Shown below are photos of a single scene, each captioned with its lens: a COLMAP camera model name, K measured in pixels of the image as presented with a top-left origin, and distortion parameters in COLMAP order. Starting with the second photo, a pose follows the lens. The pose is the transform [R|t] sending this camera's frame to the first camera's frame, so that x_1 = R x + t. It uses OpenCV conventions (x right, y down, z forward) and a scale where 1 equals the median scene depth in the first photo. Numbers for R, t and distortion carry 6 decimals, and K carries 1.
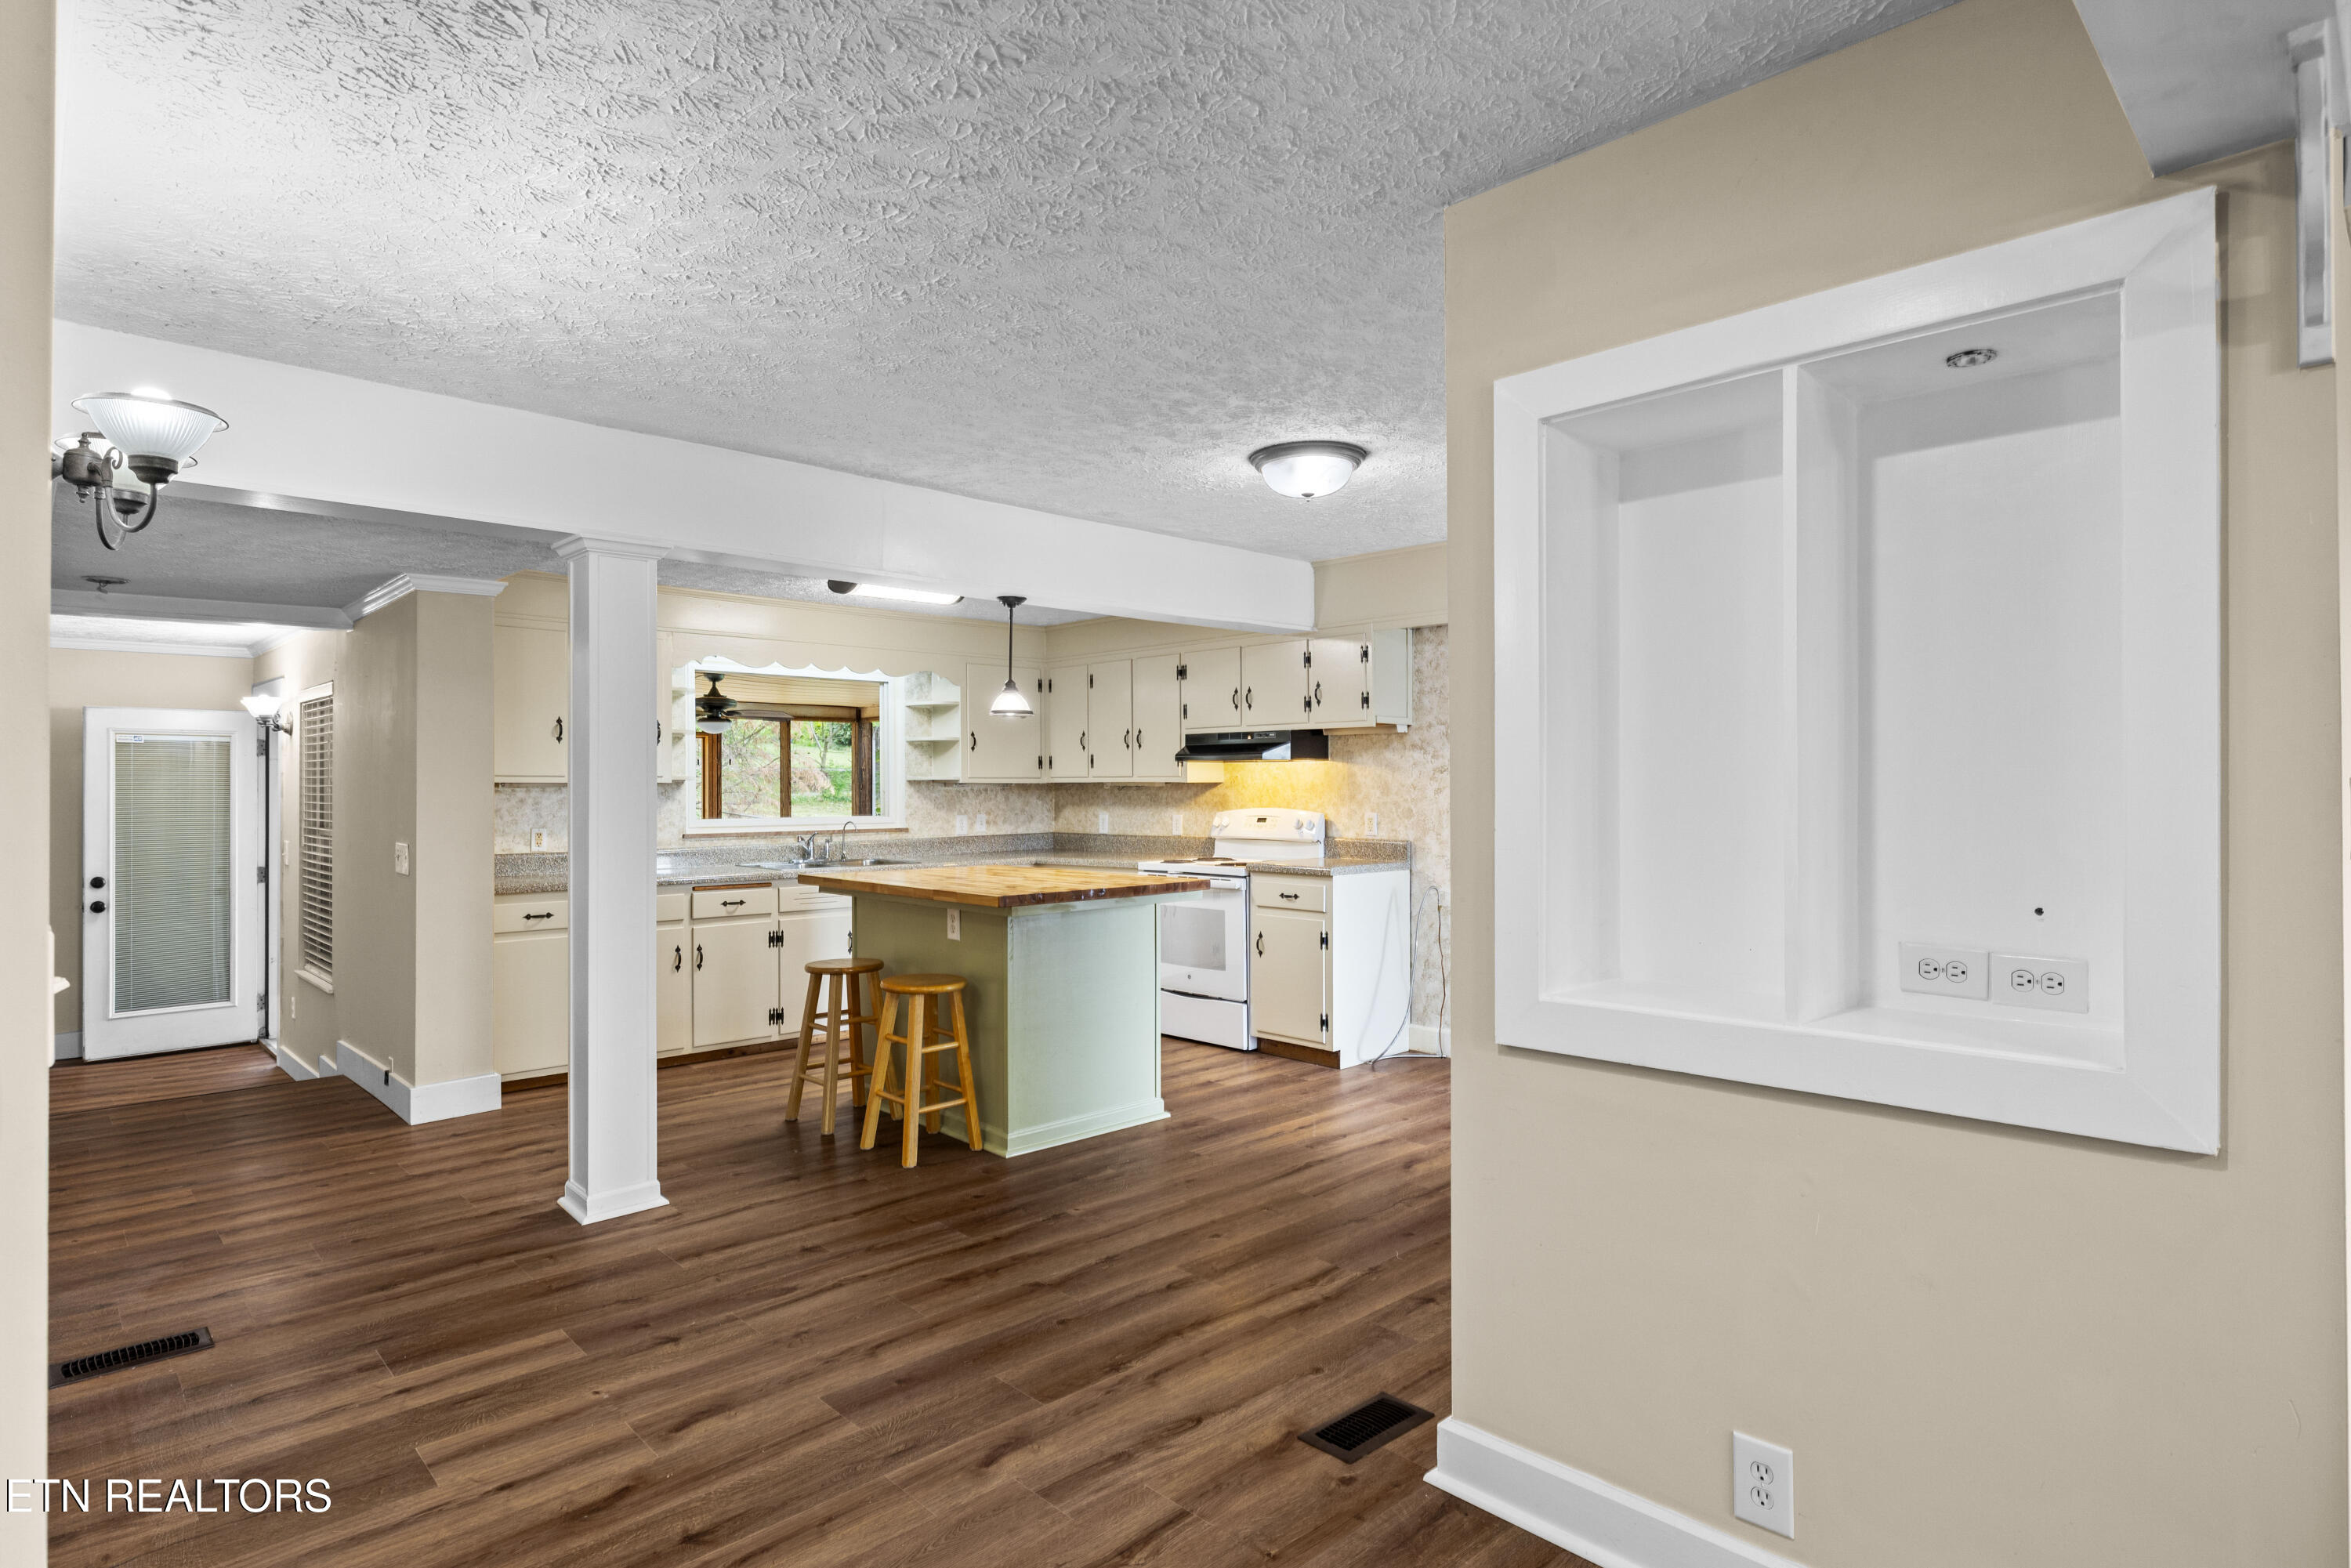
lens RADIAL K [[1220.7, 0, 1168.8], [0, 1220.7, 782.9], [0, 0, 1]] dist [-0.002689, -0.000232]
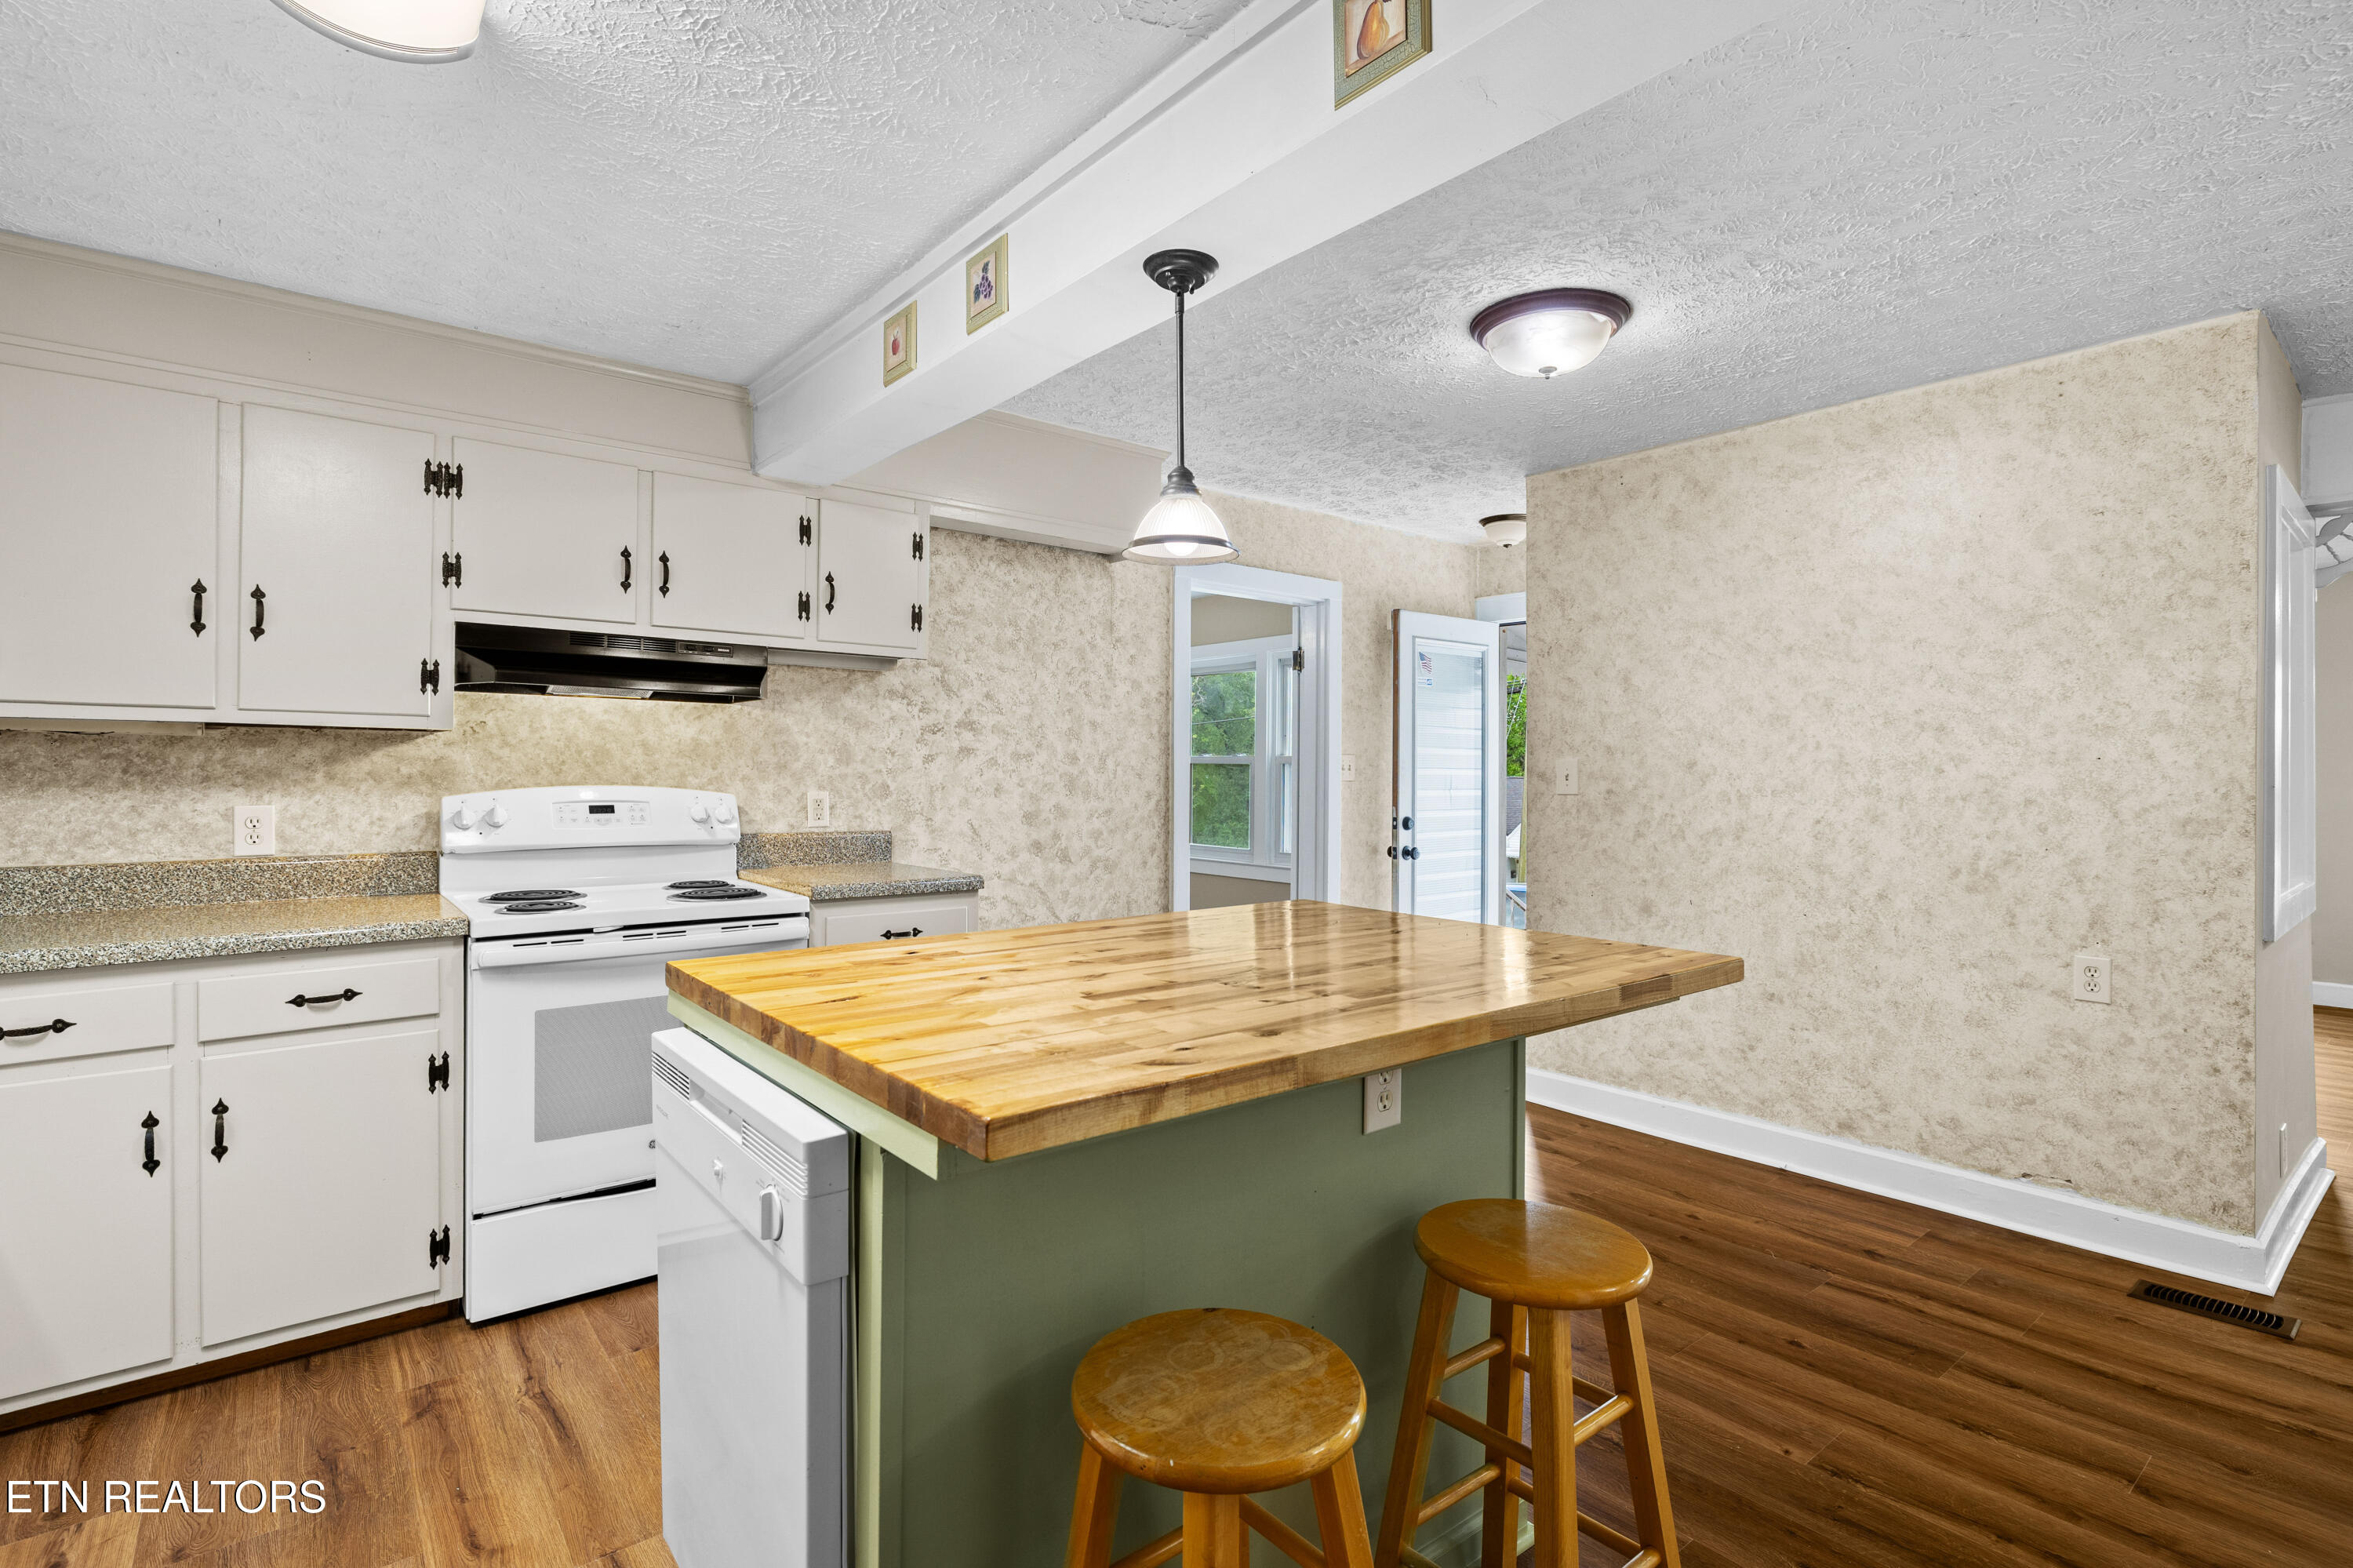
lens RADIAL K [[1102.4, 0, 1165.4], [0, 1102.4, 772.2], [0, 0, 1]] dist [-0.007546, 0.000608]
pose [[0.092104, 0.003514, 0.995743, -0.413578], [-0.011534, 0.999930, -0.002462, 0.014691], [-0.995683, -0.011258, 0.092138, 0.815637]]
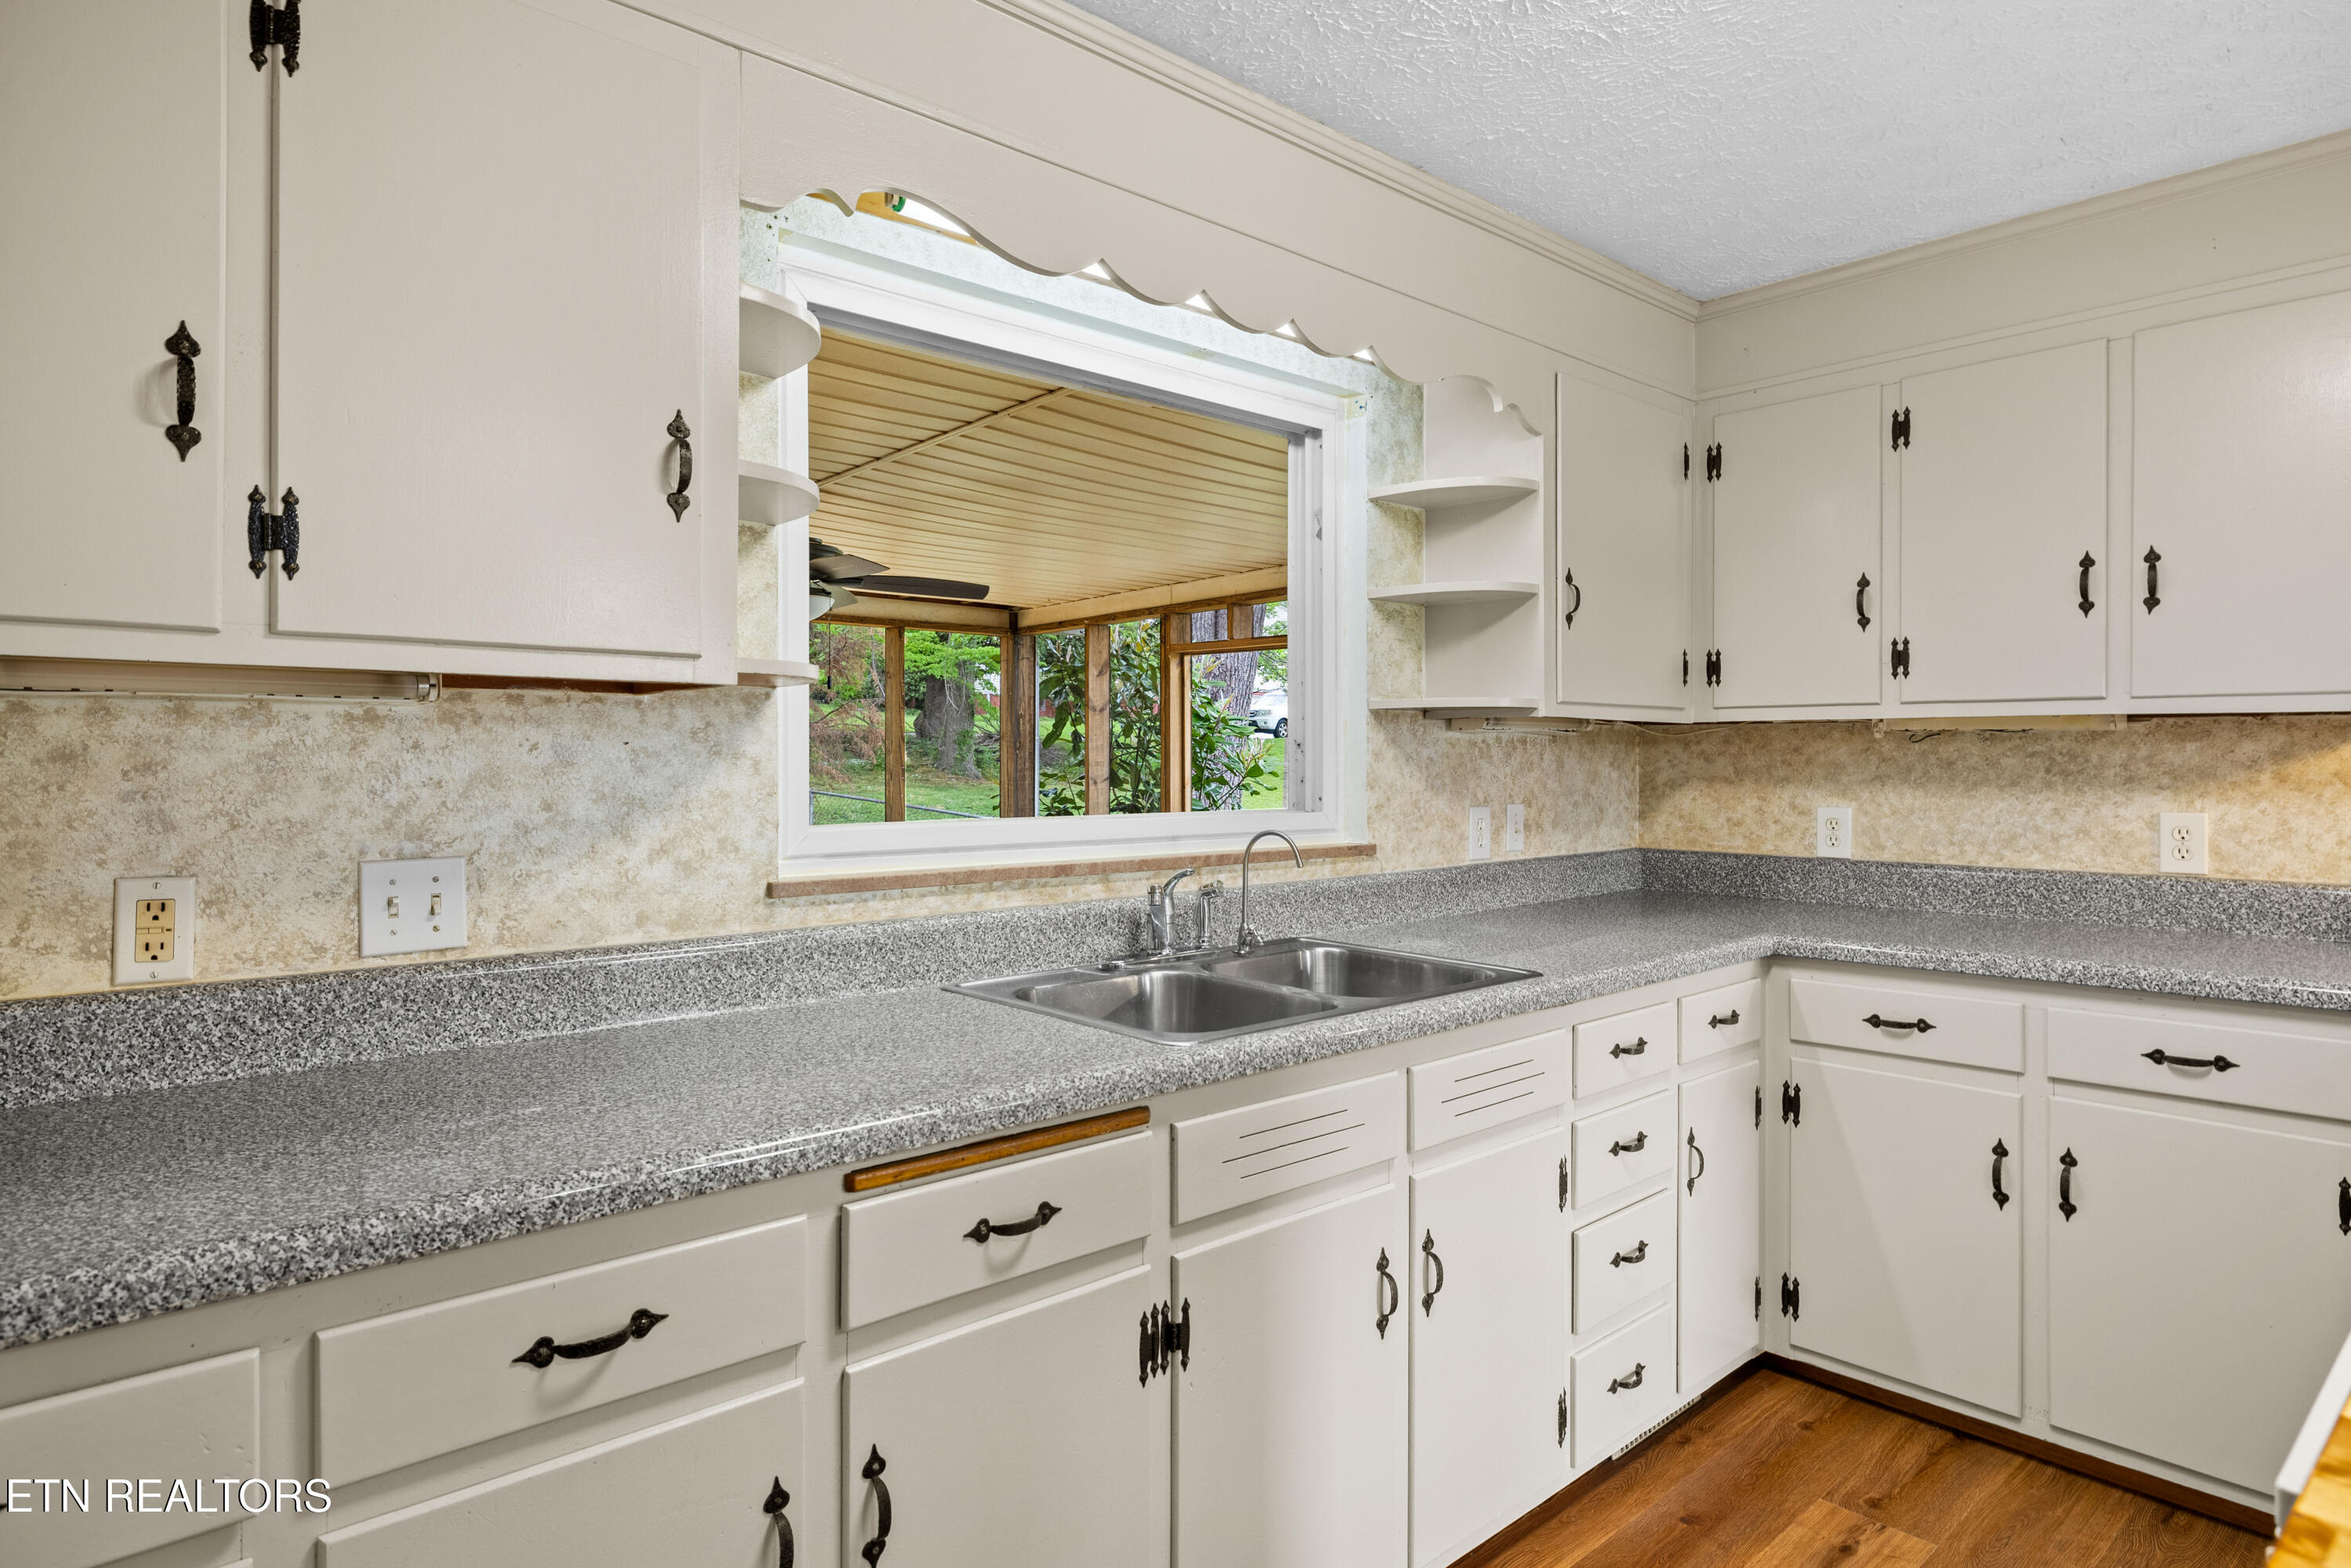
lens RADIAL K [[1313.1, 0, 1164.7], [0, 1313.1, 767.4], [0, 0, 1]] dist [0.002631, 0.000714]
pose [[0.999204, 0.006070, -0.039420, -0.323948], [-0.005627, 0.999920, 0.011345, 0.013133], [0.039486, -0.011114, 0.999158, 0.771523]]
